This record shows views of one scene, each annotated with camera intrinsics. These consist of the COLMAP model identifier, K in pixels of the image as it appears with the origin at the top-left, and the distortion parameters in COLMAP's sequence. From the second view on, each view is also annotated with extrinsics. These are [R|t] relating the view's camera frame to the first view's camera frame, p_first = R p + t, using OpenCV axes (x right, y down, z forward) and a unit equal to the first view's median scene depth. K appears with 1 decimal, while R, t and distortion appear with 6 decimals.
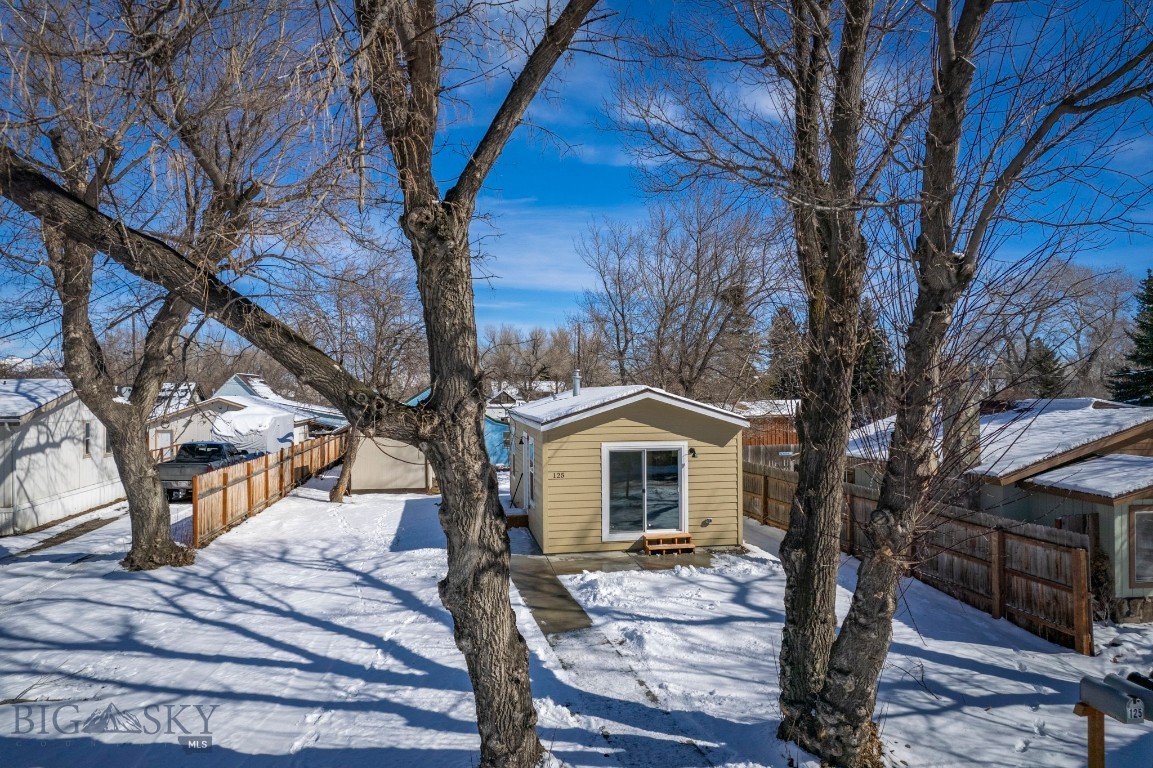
lens RADIAL K [[744.8, 0, 577.7], [0, 744.8, 382.0], [0, 0, 1]] dist [-0.056725, 0.037992]
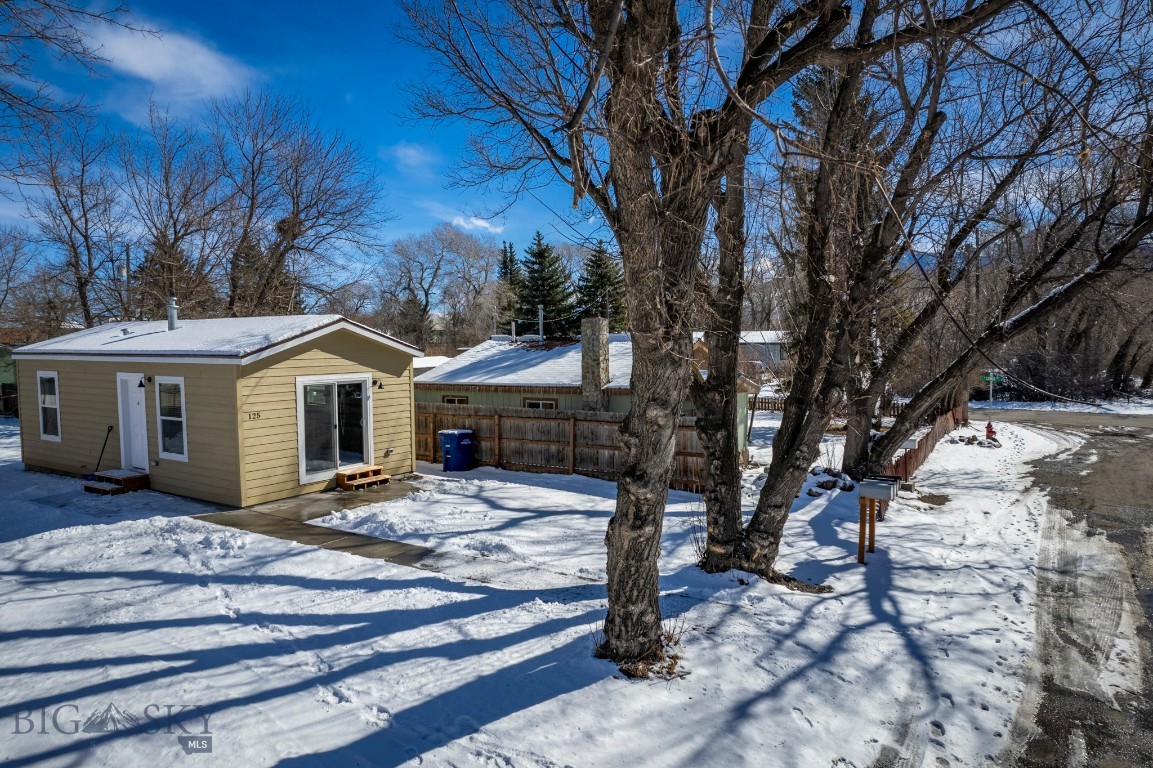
lens RADIAL K [[744.8, 0, 577.9], [0, 744.8, 393.8], [0, 0, 1]] dist [-0.056725, 0.037992]
pose [[0.670343, -0.050510, 0.740331, -0.521696], [-0.011343, 0.996867, 0.078283, 0.035215], [-0.741965, -0.060874, 0.667669, 0.179010]]
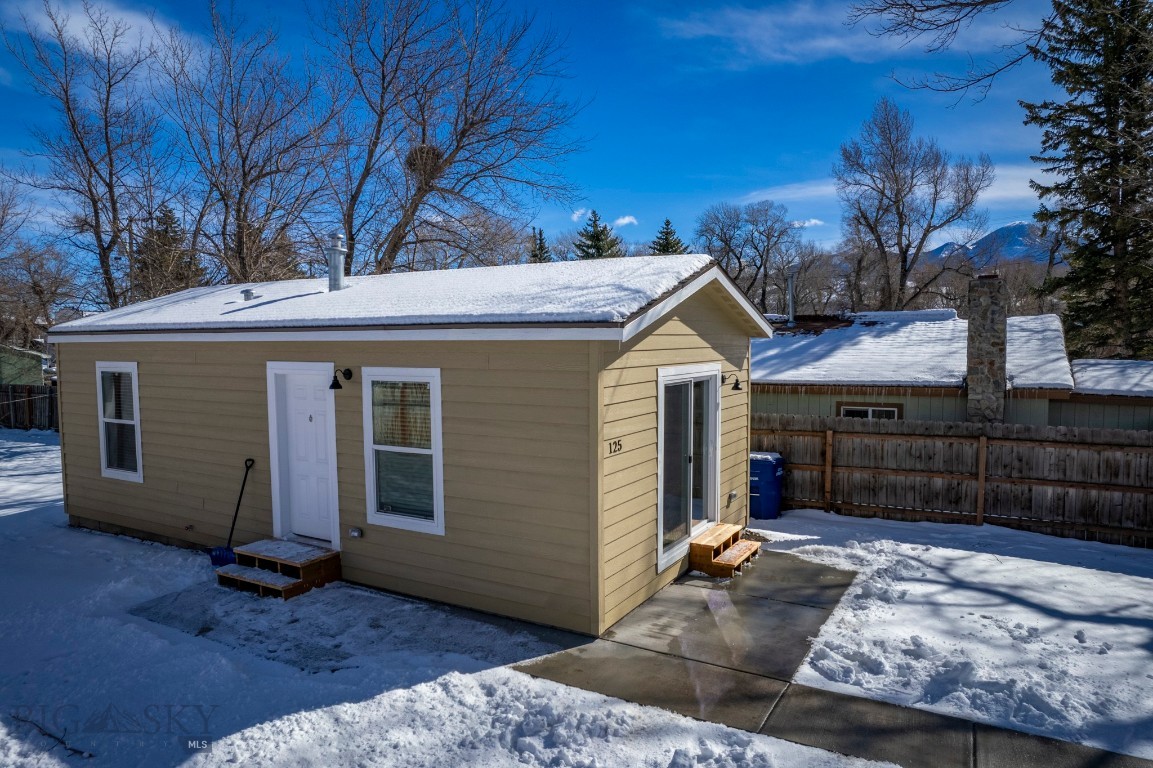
lens RADIAL K [[744.8, 0, 579.9], [0, 744.8, 393.3], [0, 0, 1]] dist [-0.056725, 0.037992]
pose [[0.639570, -0.053611, 0.766861, -0.462478], [-0.010453, 0.996867, 0.078408, 0.078284], [-0.768662, -0.058163, 0.637005, 0.943281]]
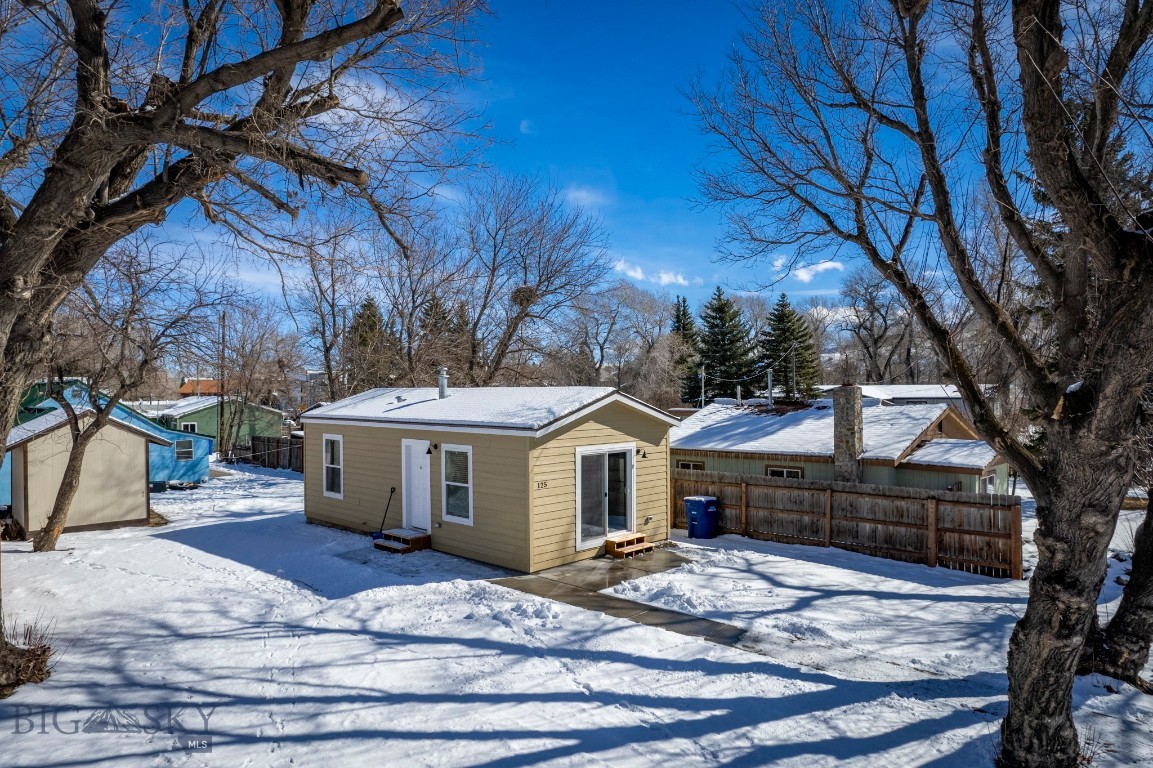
lens RADIAL K [[744.8, 0, 584.2], [0, 744.8, 389.3], [0, 0, 1]] dist [-0.056725, 0.037992]
pose [[0.799902, 0.002826, 0.600123, -0.676847], [-0.010159, 0.999909, 0.008832, -0.001102], [-0.600044, -0.013162, 0.799859, 0.301641]]
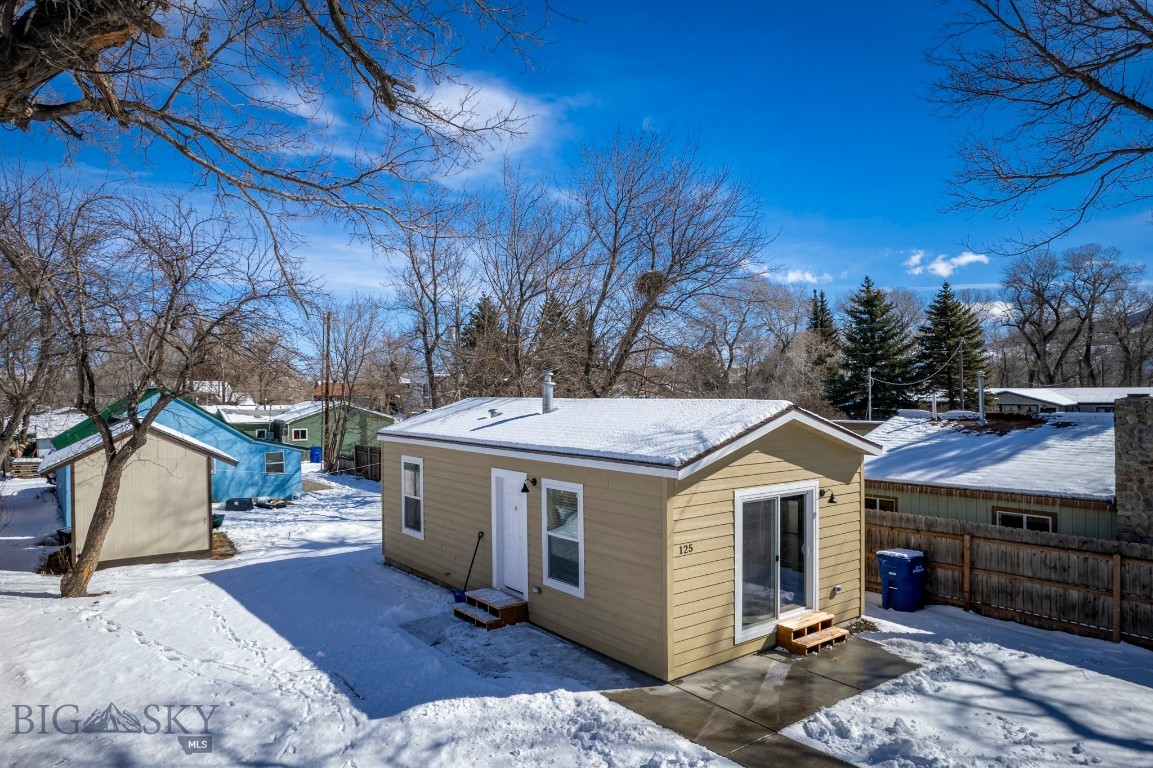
lens RADIAL K [[744.8, 0, 580.4], [0, 744.8, 386.2], [0, 0, 1]] dist [-0.056725, 0.037992]
pose [[0.888855, 0.005180, 0.458158, -0.484809], [-0.007894, 0.999961, 0.004008, -0.012295], [-0.458120, -0.007179, 0.888862, 0.632339]]
